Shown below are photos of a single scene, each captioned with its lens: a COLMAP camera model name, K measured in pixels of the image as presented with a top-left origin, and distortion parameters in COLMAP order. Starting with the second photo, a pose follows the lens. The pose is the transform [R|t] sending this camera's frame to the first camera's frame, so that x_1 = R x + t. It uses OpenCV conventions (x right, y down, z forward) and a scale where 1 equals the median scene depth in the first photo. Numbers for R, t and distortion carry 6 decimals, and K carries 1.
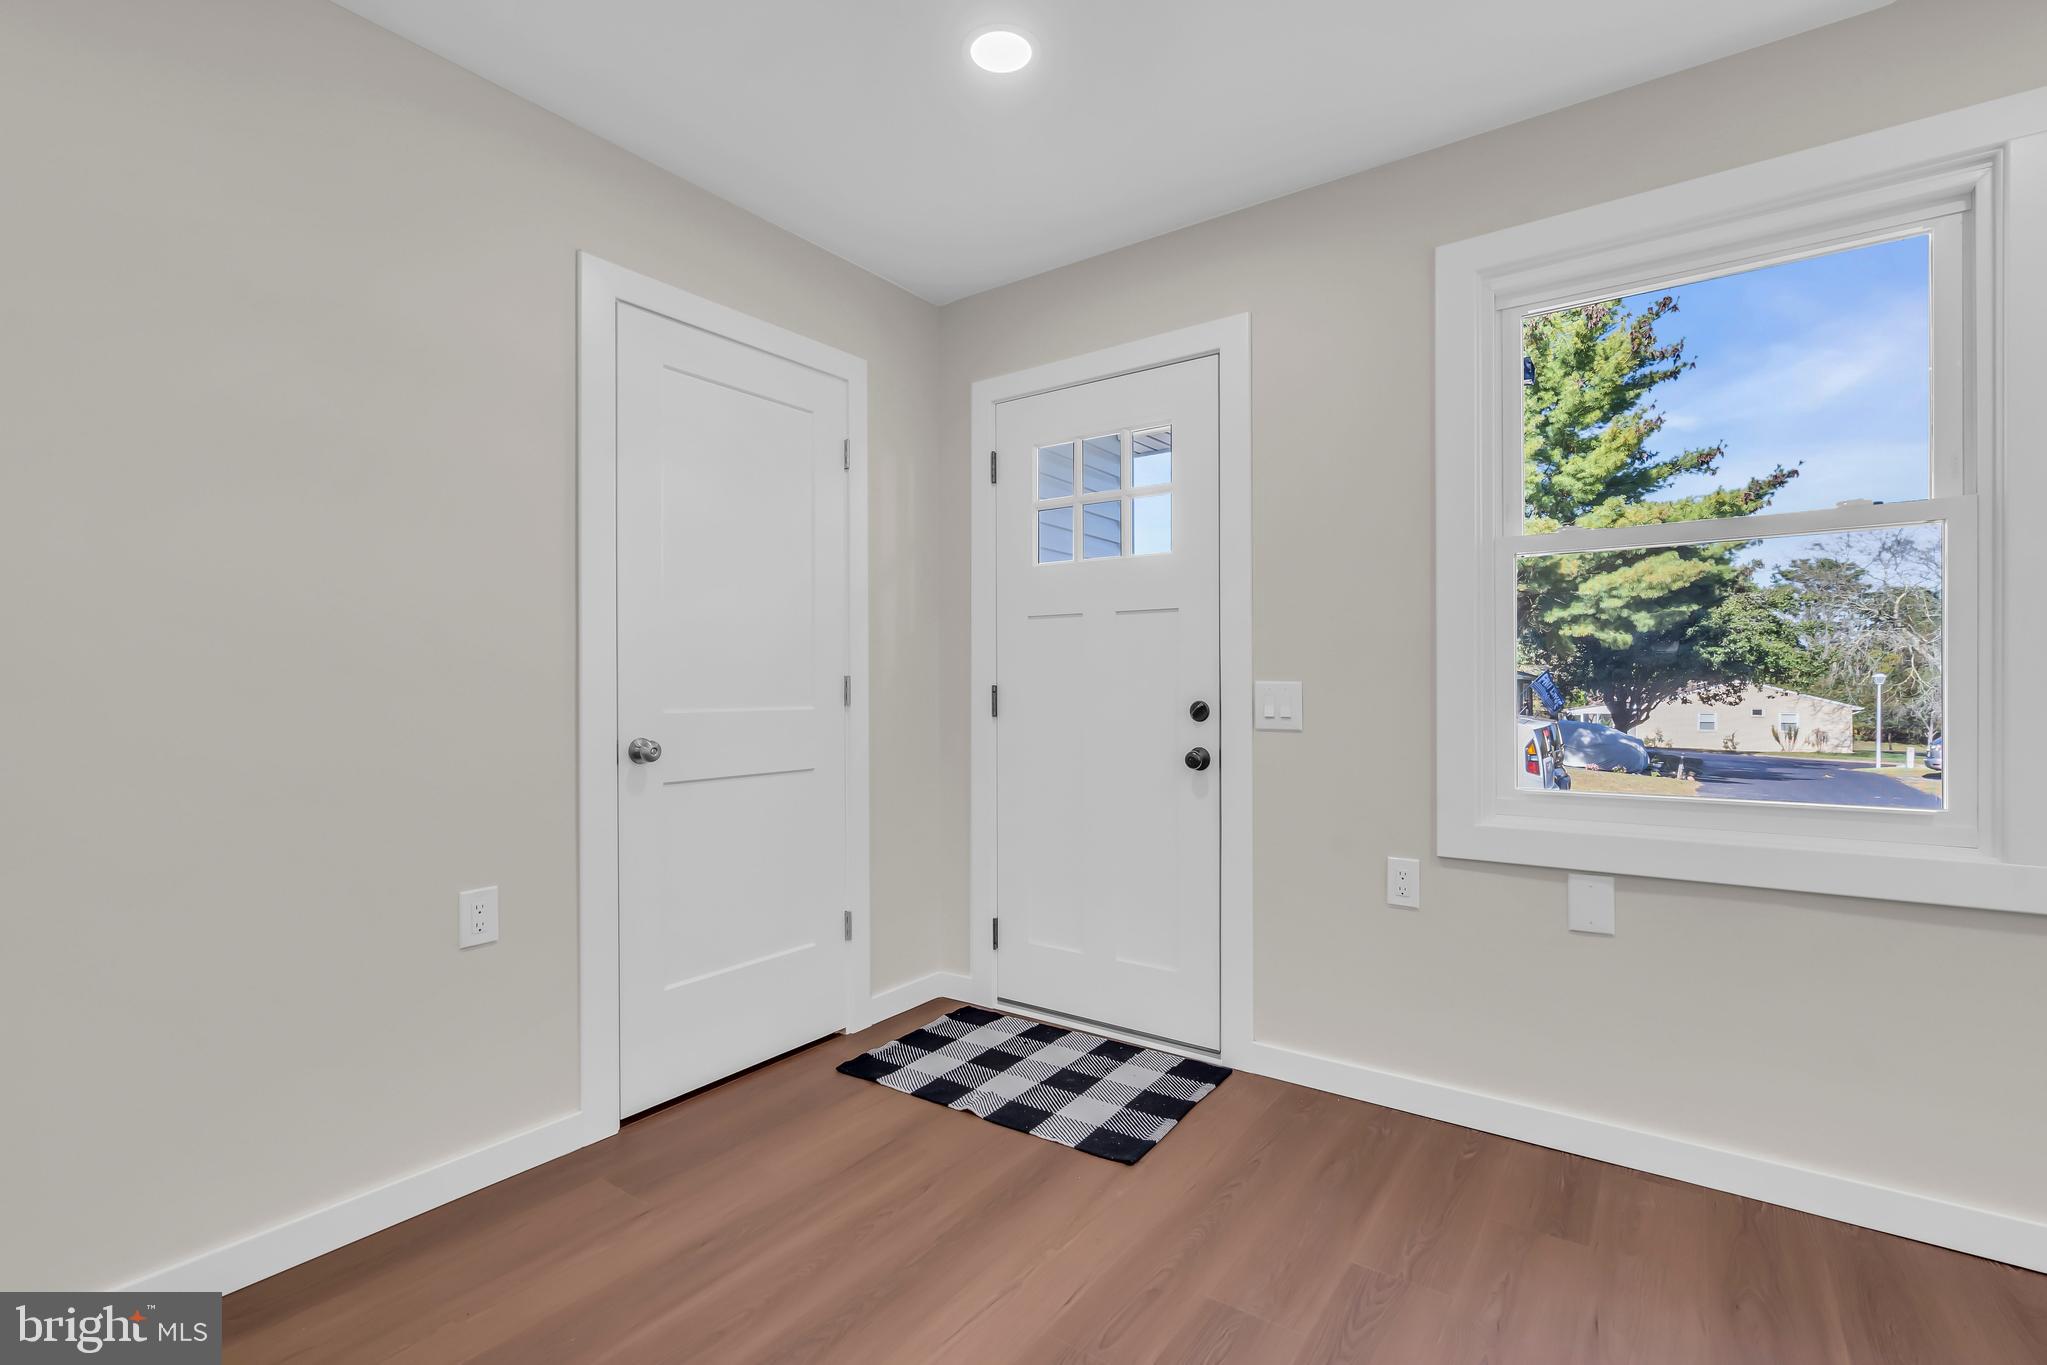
lens RADIAL K [[921.6, 0, 1025.6], [0, 921.6, 690.2], [0, 0, 1]] dist [-0.011906, 0.002695]
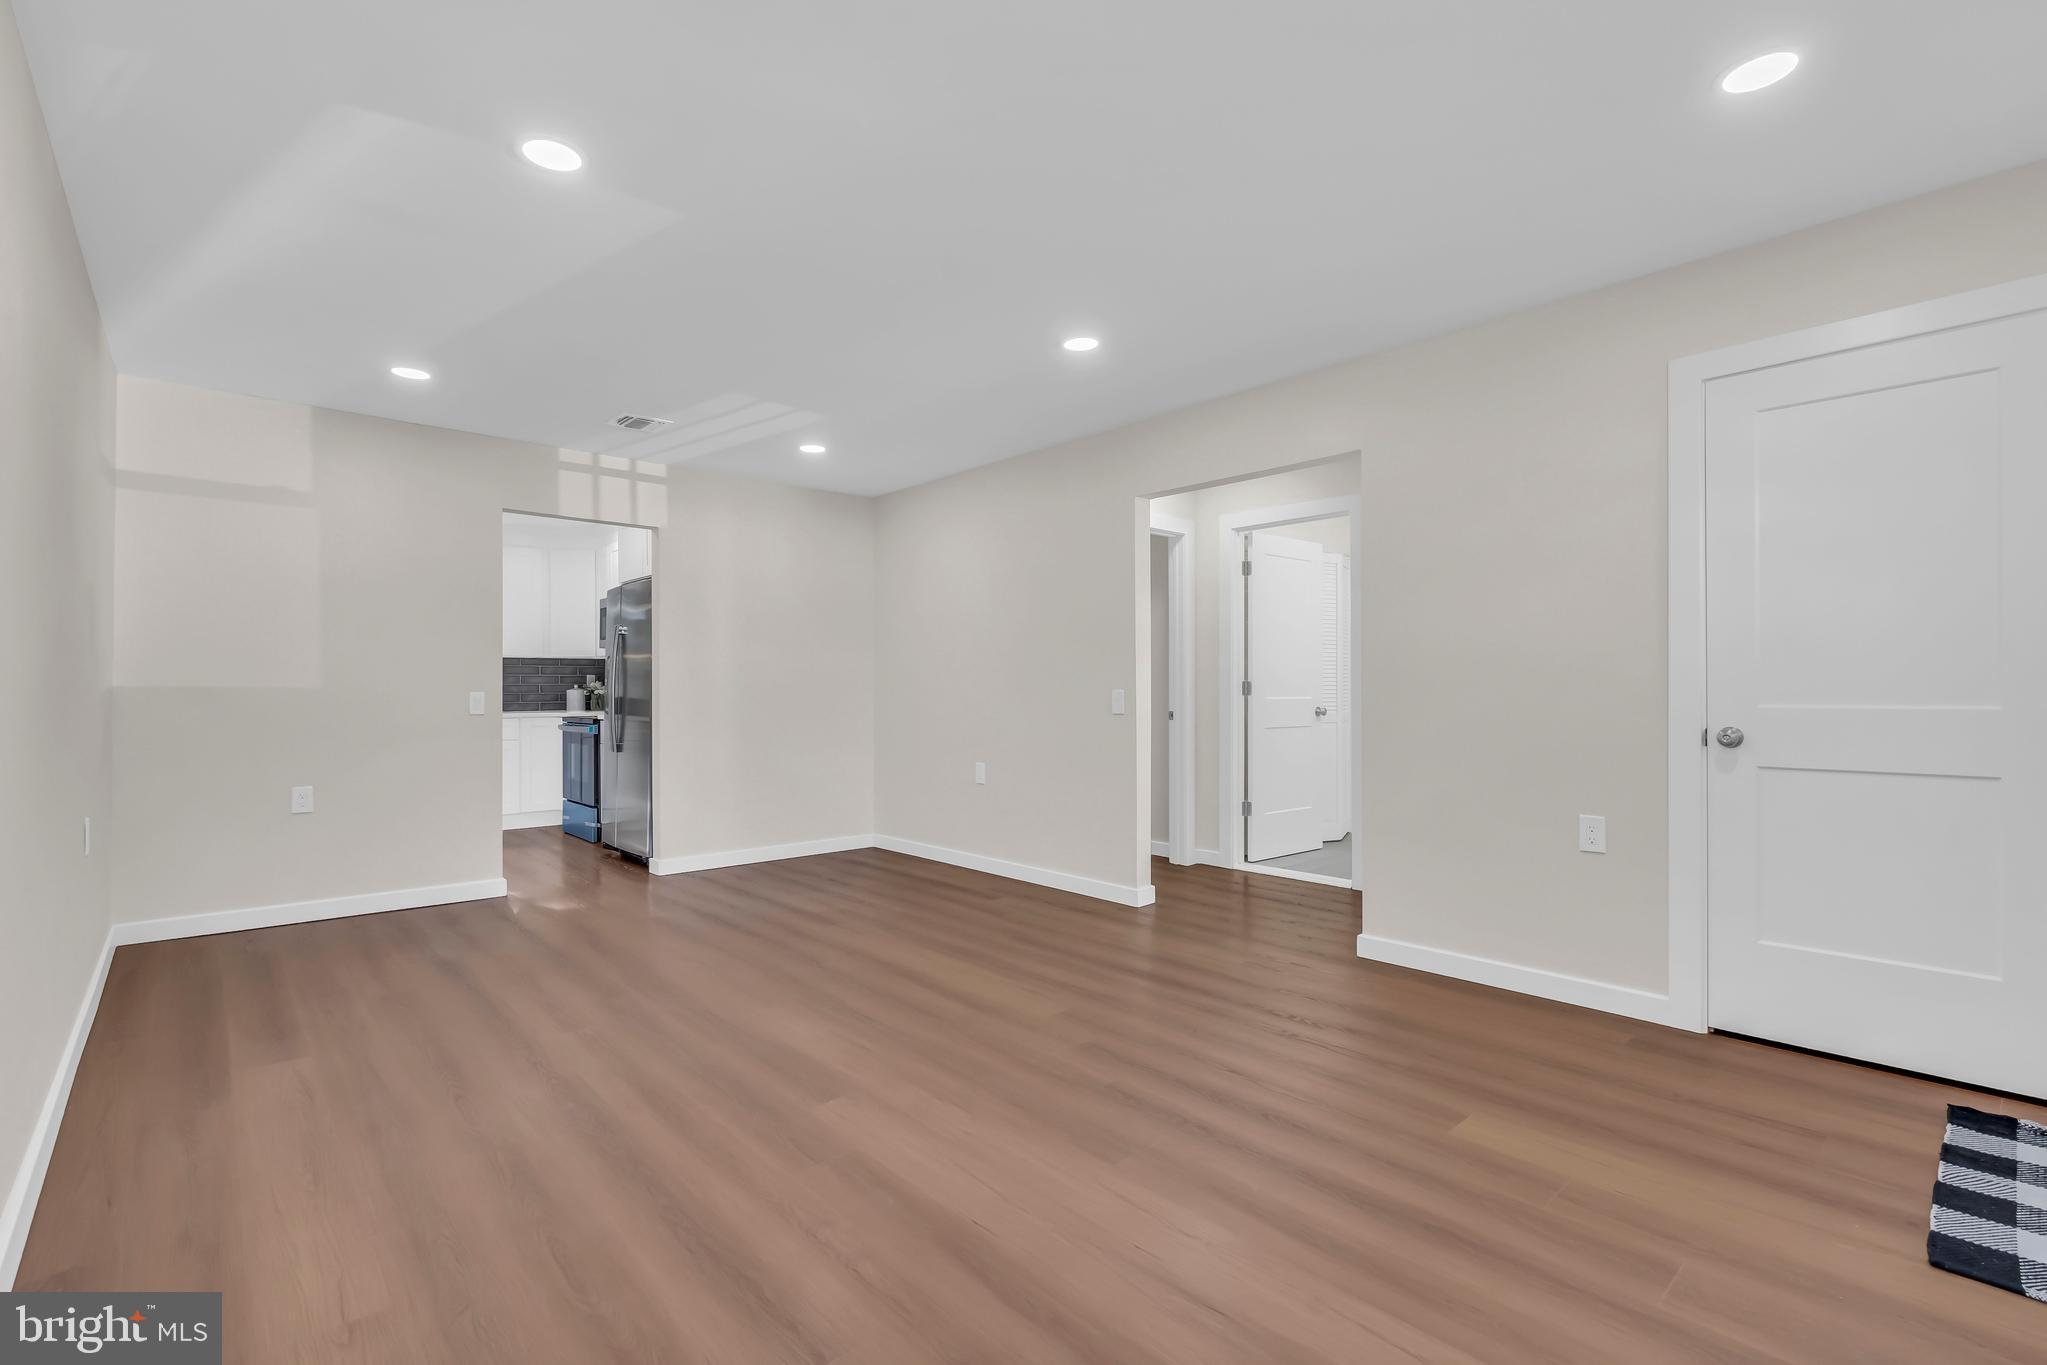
lens RADIAL K [[921.6, 0, 1015.3], [0, 921.6, 716.1], [0, 0, 1]] dist [-0.011906, 0.002695]
pose [[-0.211519, 0.042048, -0.976469, 0.857154], [0.007238, 0.999114, 0.041455, -0.018051], [0.977347, 0.001701, -0.211636, 0.286603]]
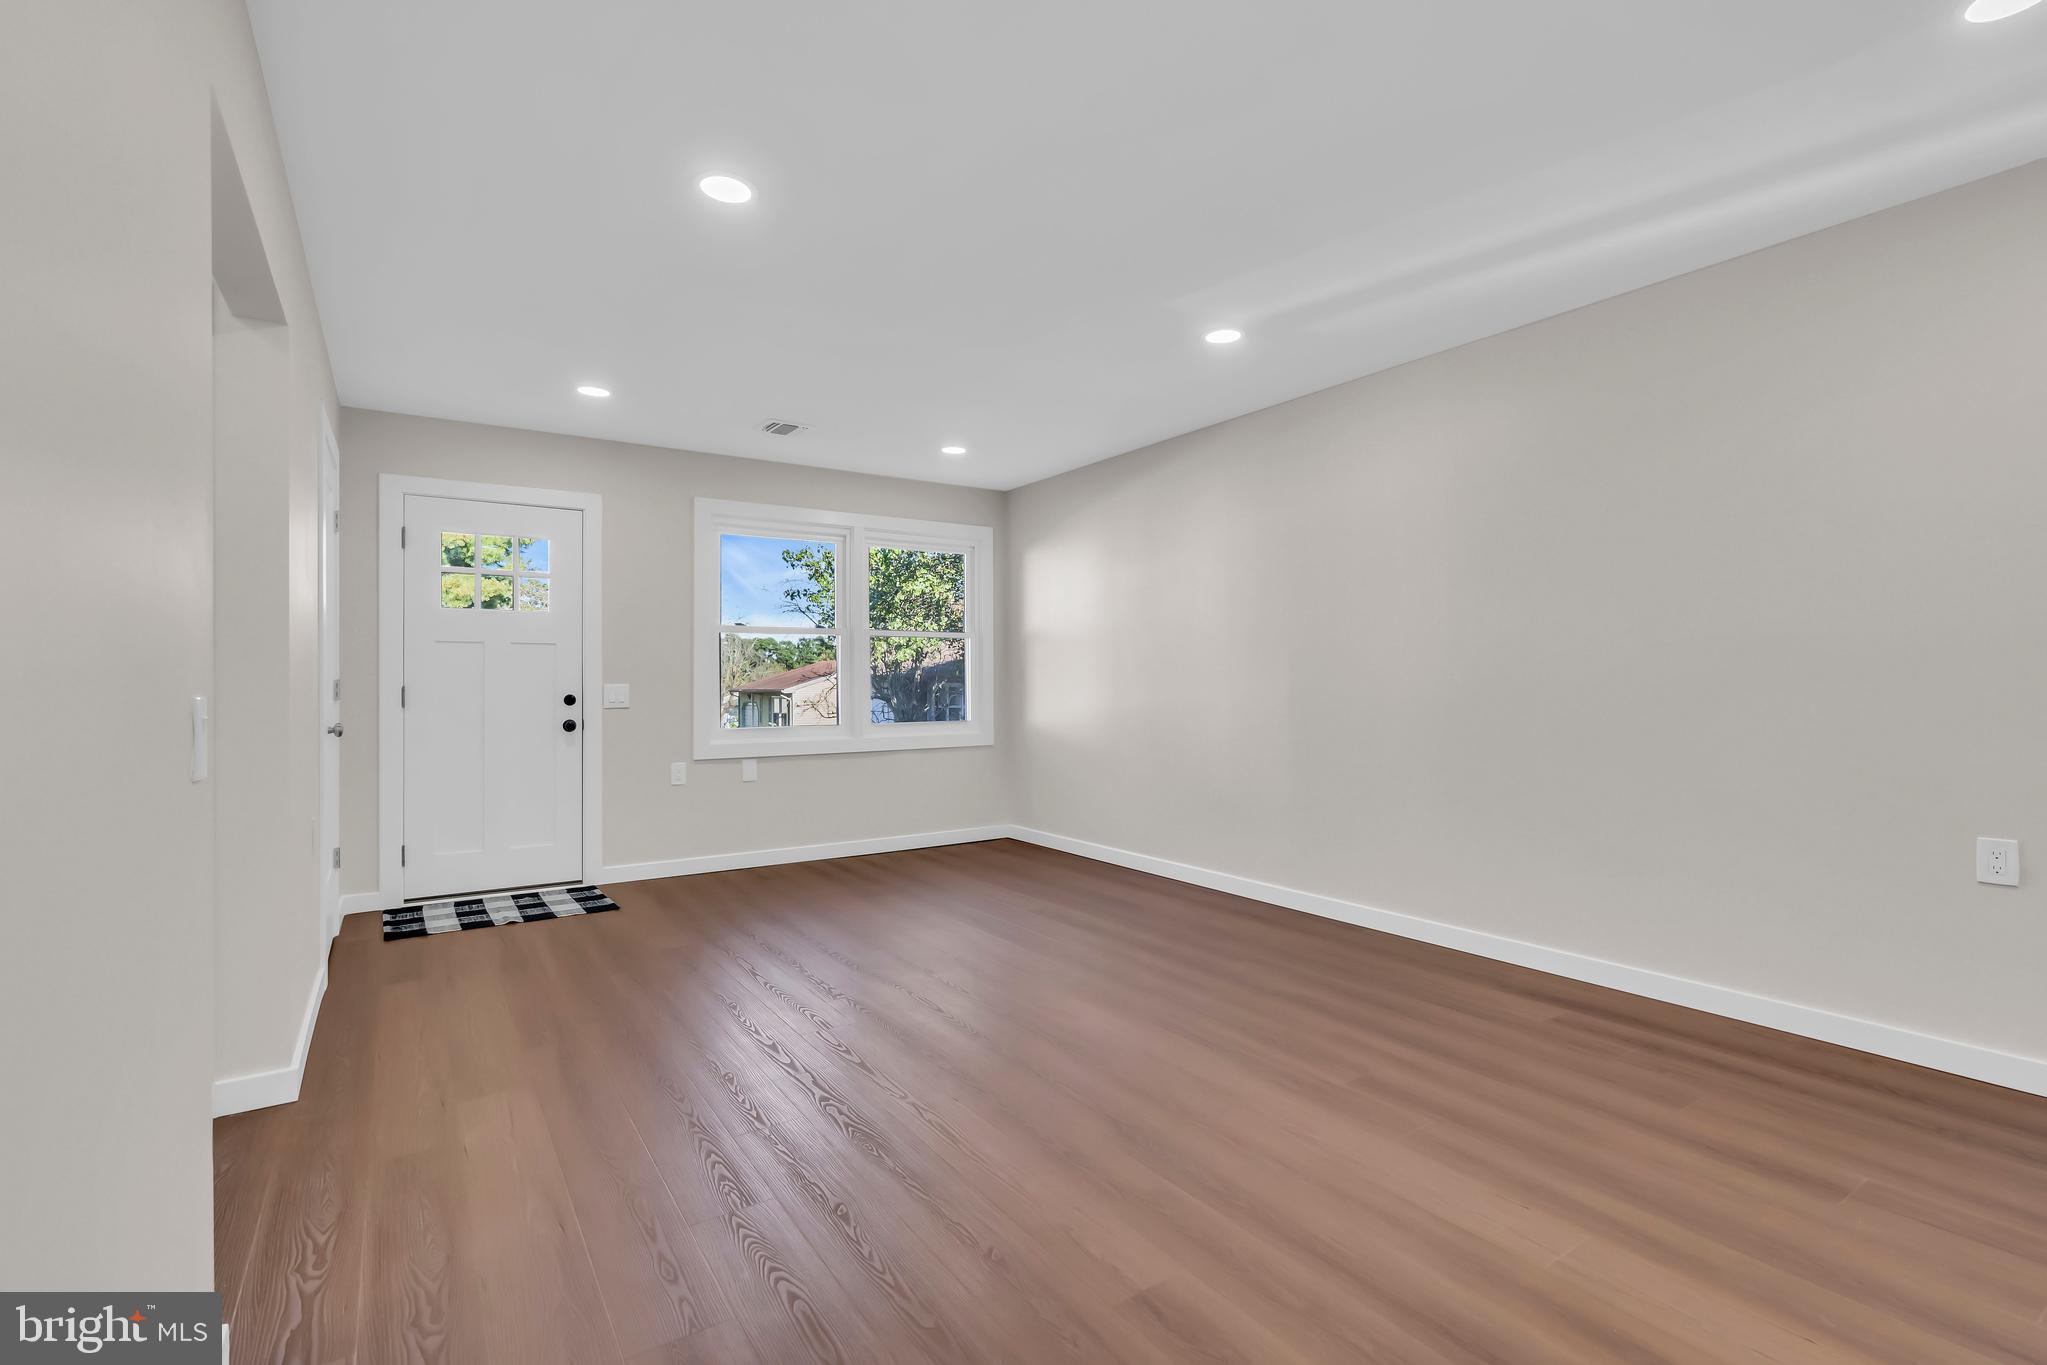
lens RADIAL K [[921.6, 0, 1027.1], [0, 921.6, 677.5], [0, 0, 1]] dist [-0.011906, 0.002695]
pose [[0.340924, 0.006128, 0.940071, -1.238152], [0.004656, 0.999955, -0.008207, -0.003040], [-0.940079, 0.007175, 0.340881, -0.499237]]
